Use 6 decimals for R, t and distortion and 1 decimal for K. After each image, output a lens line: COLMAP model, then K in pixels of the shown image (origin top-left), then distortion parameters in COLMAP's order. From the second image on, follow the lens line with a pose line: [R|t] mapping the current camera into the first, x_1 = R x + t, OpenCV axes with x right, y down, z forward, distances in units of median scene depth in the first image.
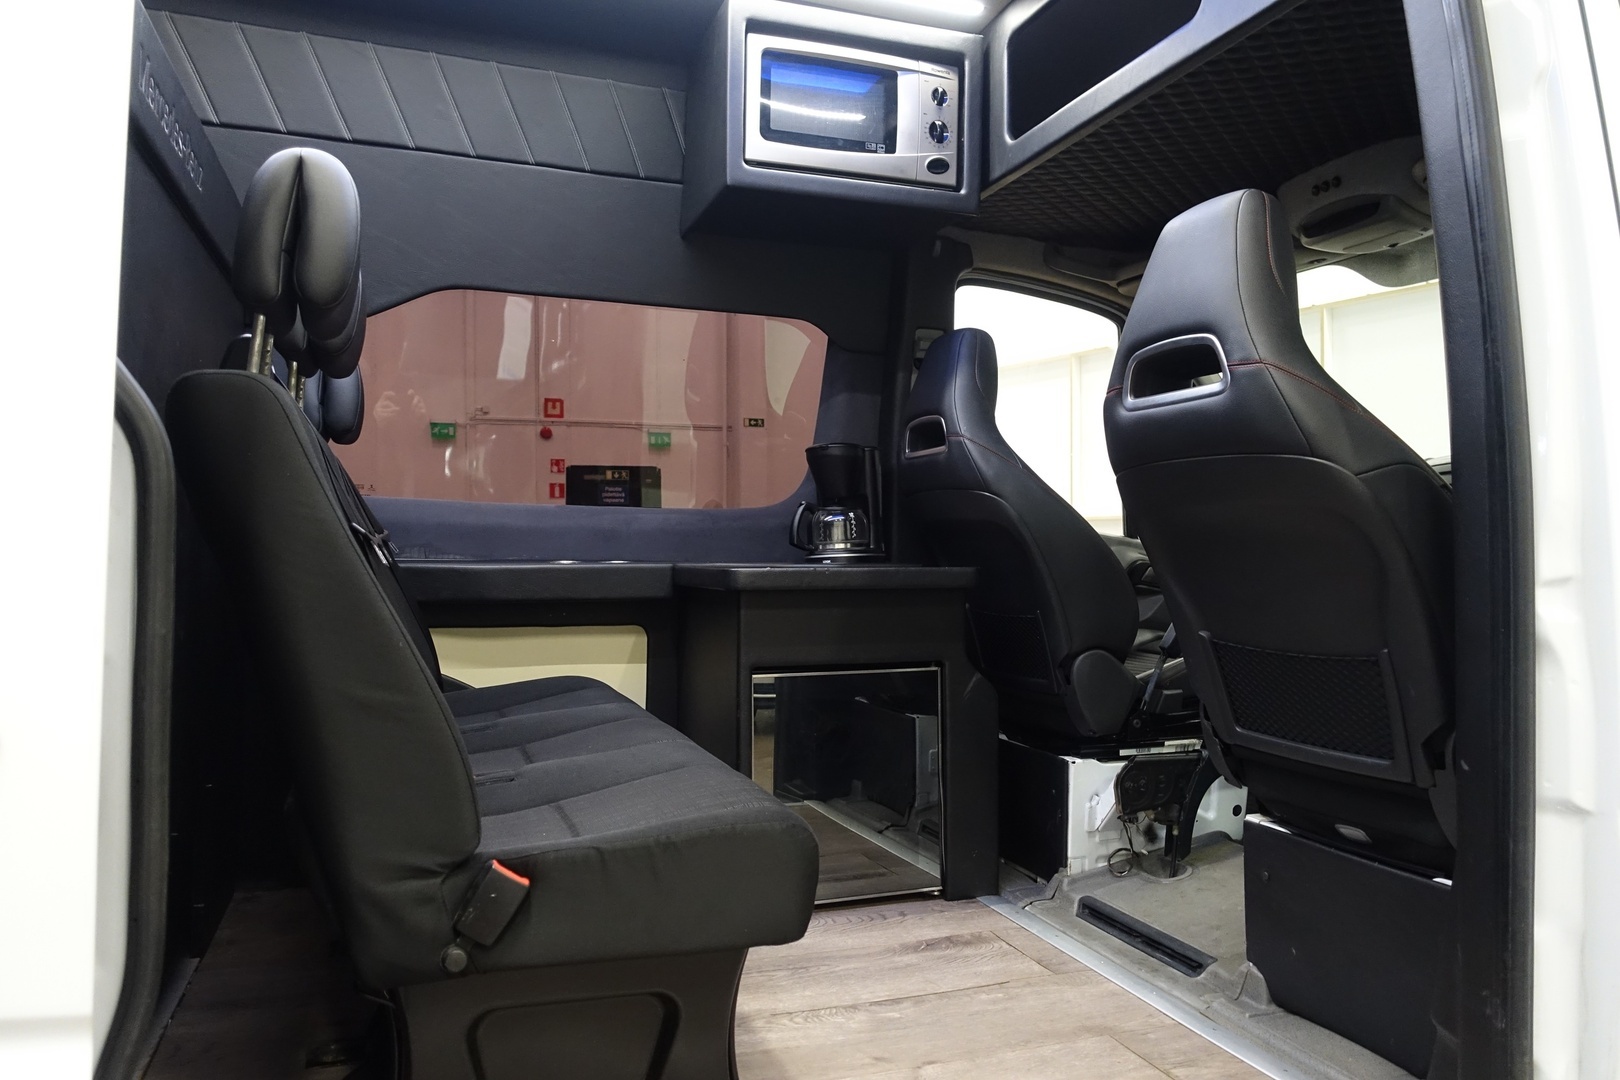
lens RADIAL K [[1116.9, 0, 814.5], [0, 1116.9, 534.3], [0, 0, 1]] dist [0.004621, -0.006738]
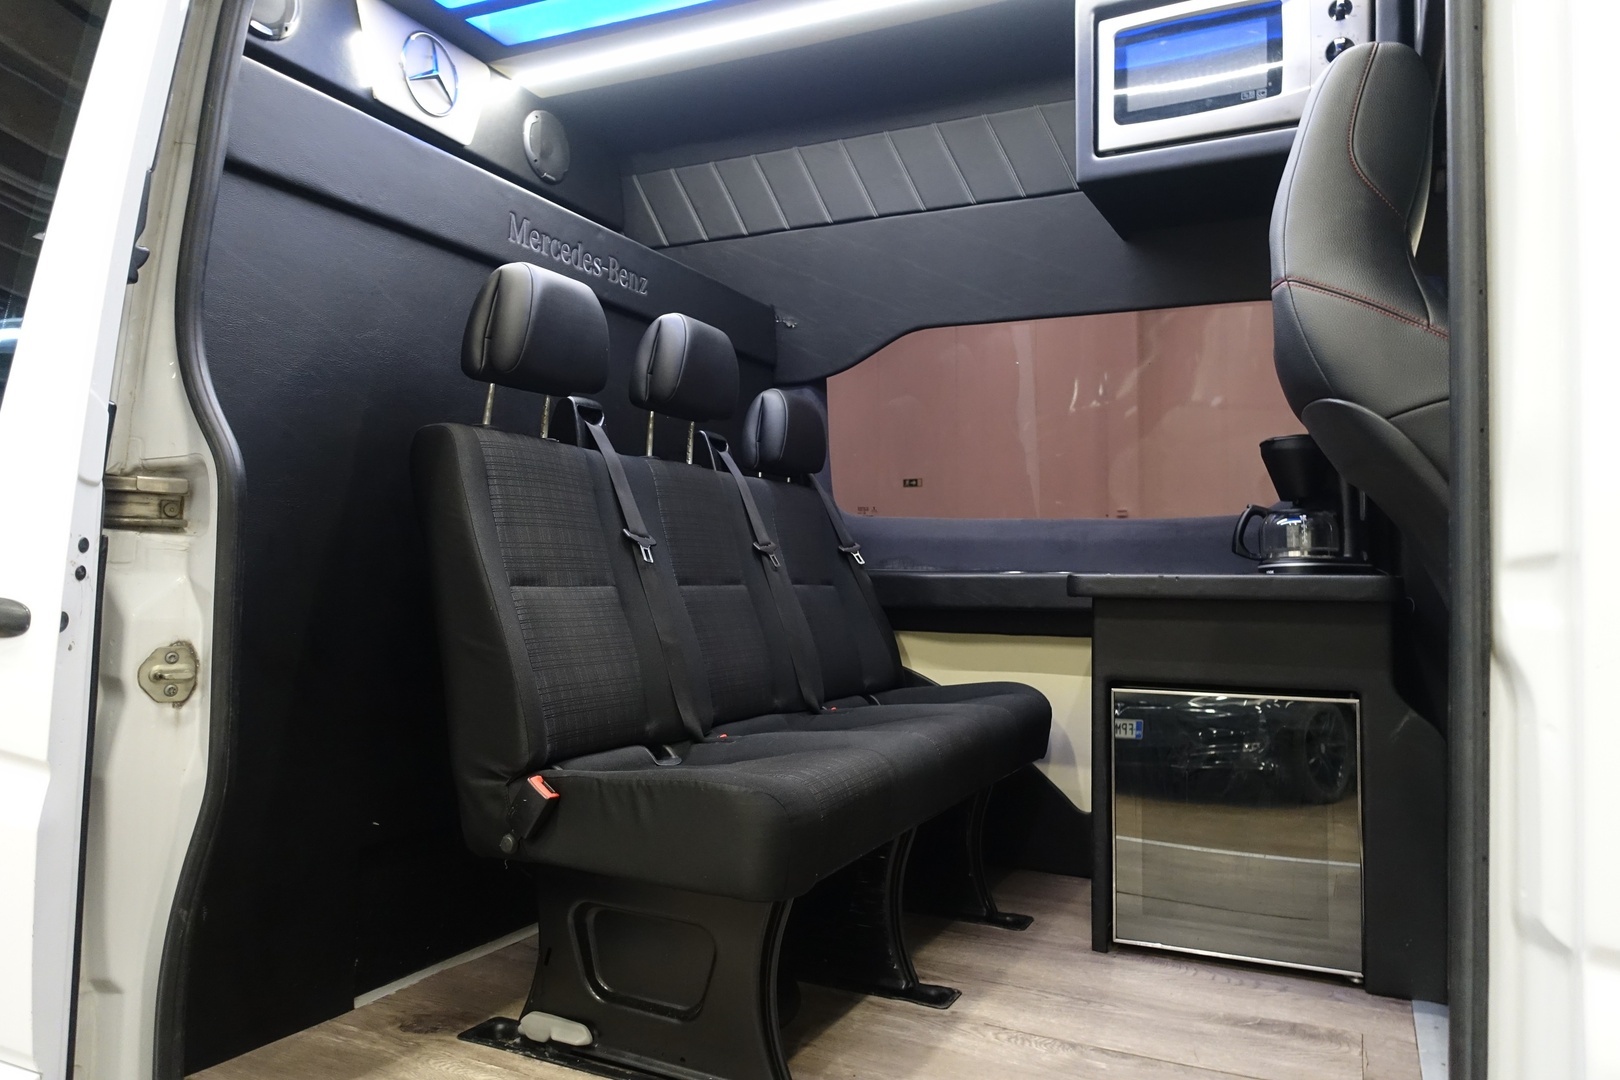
lens RADIAL K [[1115.7, 0, 809.6], [0, 1115.7, 527.4], [0, 0, 1]] dist [0.000234, -0.000504]
pose [[0.692804, -0.030265, -0.720491, 0.447680], [0.003221, 0.999239, -0.038877, 0.025983], [0.721119, 0.024614, 0.692374, 0.158345]]
